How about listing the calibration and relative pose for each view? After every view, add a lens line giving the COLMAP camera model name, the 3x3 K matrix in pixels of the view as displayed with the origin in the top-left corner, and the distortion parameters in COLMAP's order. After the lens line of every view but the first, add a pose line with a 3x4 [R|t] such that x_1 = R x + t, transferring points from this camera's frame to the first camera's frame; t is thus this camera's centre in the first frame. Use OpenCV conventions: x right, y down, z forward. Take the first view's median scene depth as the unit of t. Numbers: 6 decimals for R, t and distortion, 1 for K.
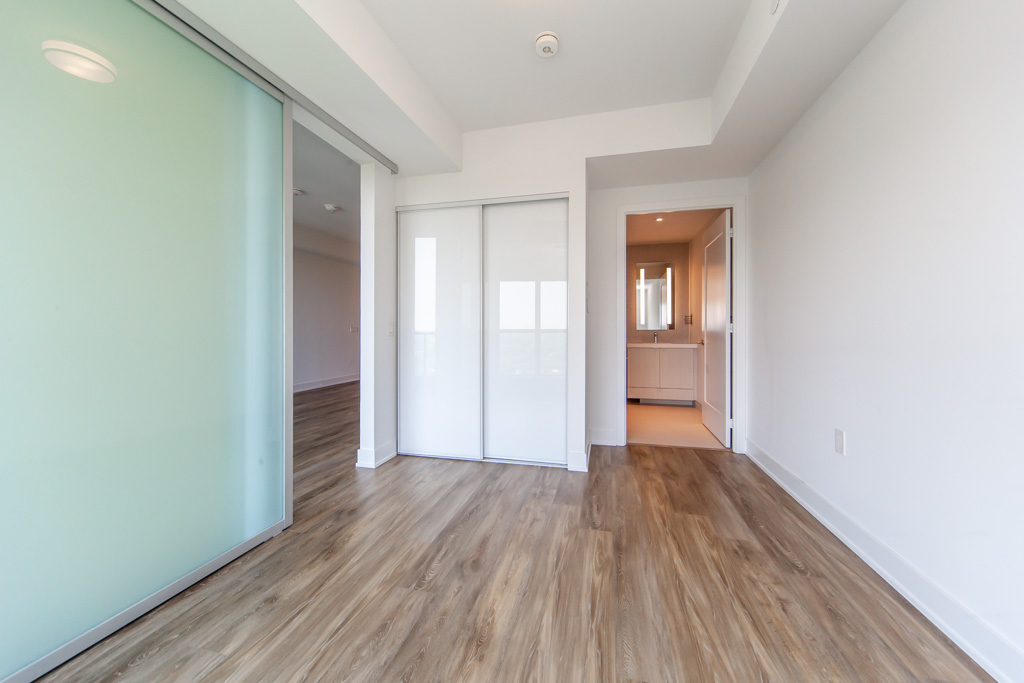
lens RADIAL K [[365.8, 0, 519.5], [0, 365.8, 332.6], [0, 0, 1]] dist [0.001691, -0.000229]
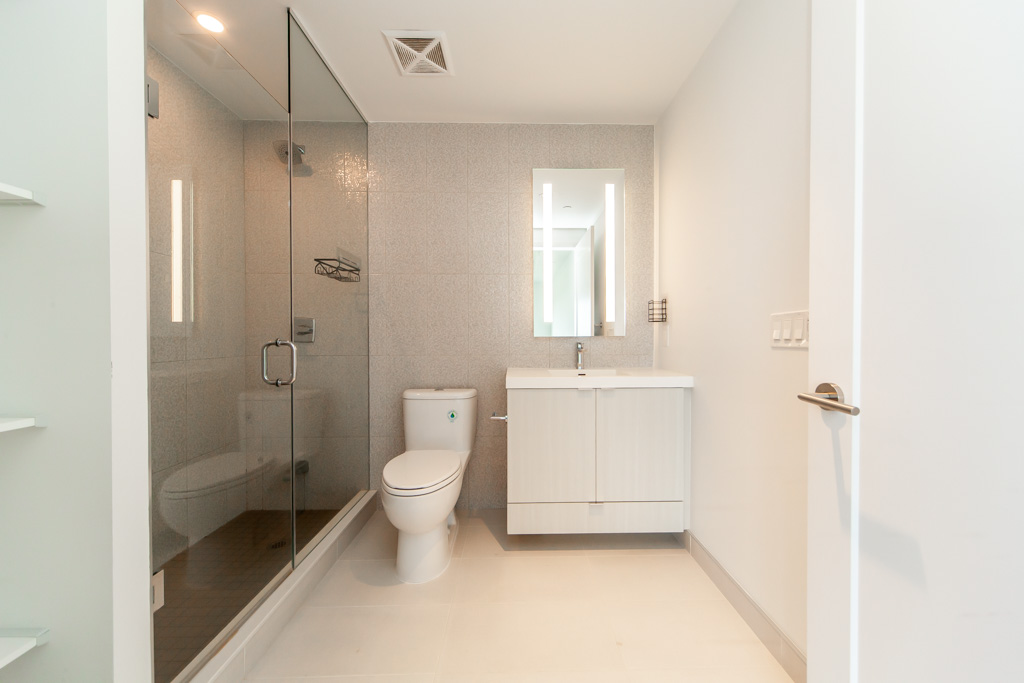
lens RADIAL K [[359.4, 0, 520.4], [0, 359.4, 333.4], [0, 0, 1]] dist [0.000940, -0.000205]
pose [[0.966872, -0.000955, 0.255259, 0.210802], [0.004302, 0.999912, -0.012555, -0.006706], [-0.255225, 0.013238, 0.966791, 0.643074]]
